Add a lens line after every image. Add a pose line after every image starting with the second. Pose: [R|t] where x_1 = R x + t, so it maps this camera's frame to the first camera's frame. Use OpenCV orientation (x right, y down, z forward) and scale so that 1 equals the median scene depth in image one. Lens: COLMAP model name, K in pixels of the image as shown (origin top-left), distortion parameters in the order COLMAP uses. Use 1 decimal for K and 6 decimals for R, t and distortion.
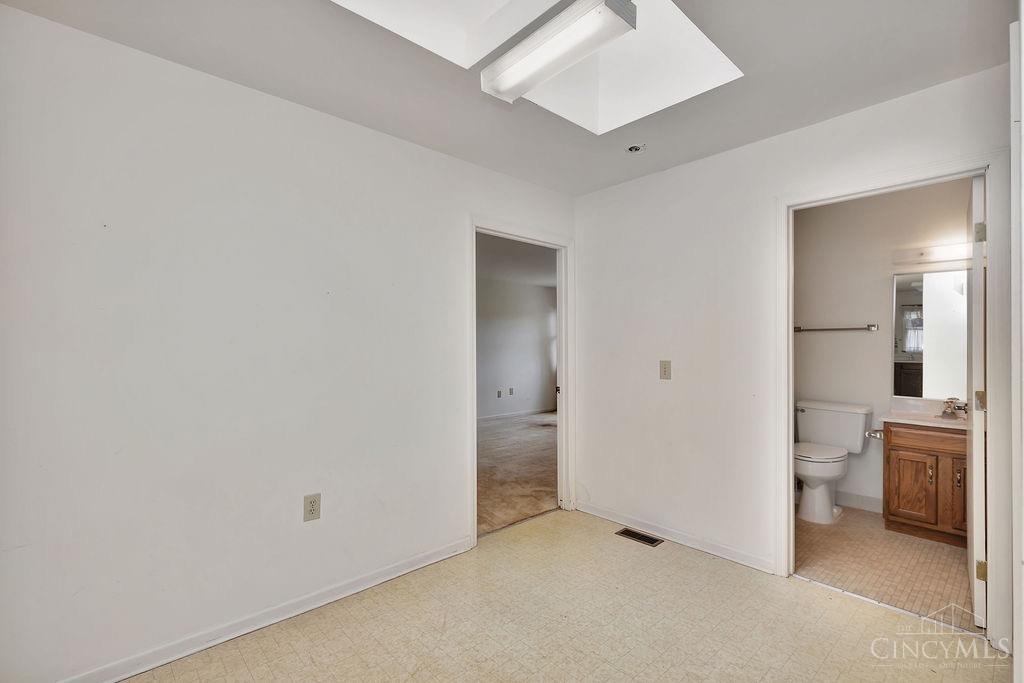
lens RADIAL K [[469.2, 0, 507.1], [0, 469.2, 343.3], [0, 0, 1]] dist [0.015457, -0.001744]
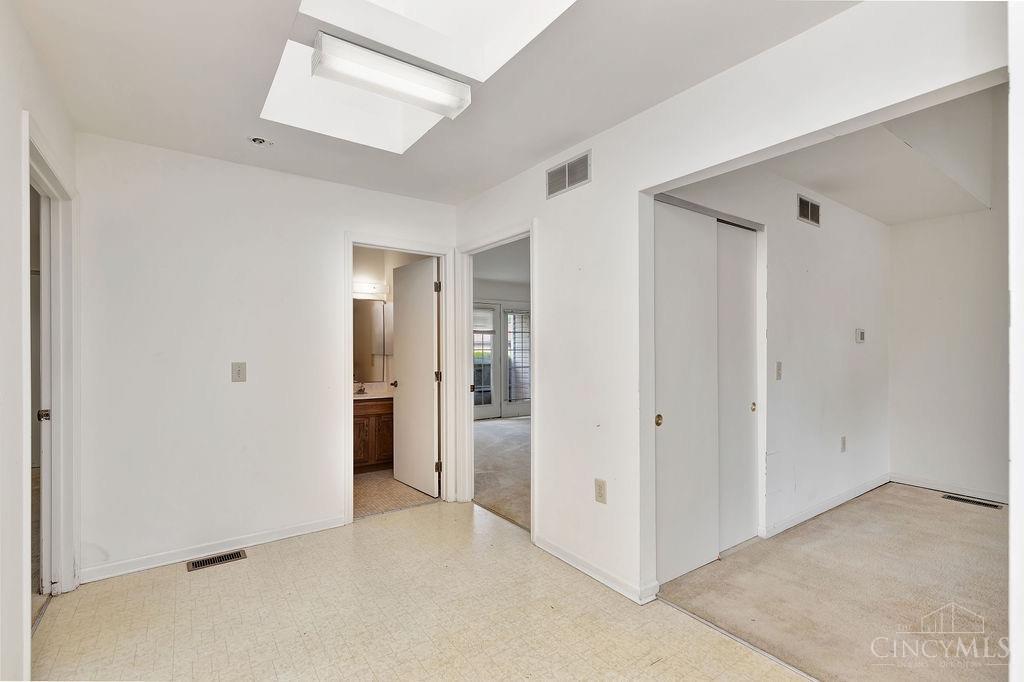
lens RADIAL K [[469.2, 0, 512.9], [0, 469.2, 344.6], [0, 0, 1]] dist [0.015457, -0.001744]
pose [[0.108575, 0.000954, 0.994088, -0.615847], [-0.009008, 0.999959, 0.000024, -0.005569], [-0.994047, -0.008957, 0.108579, 0.381195]]
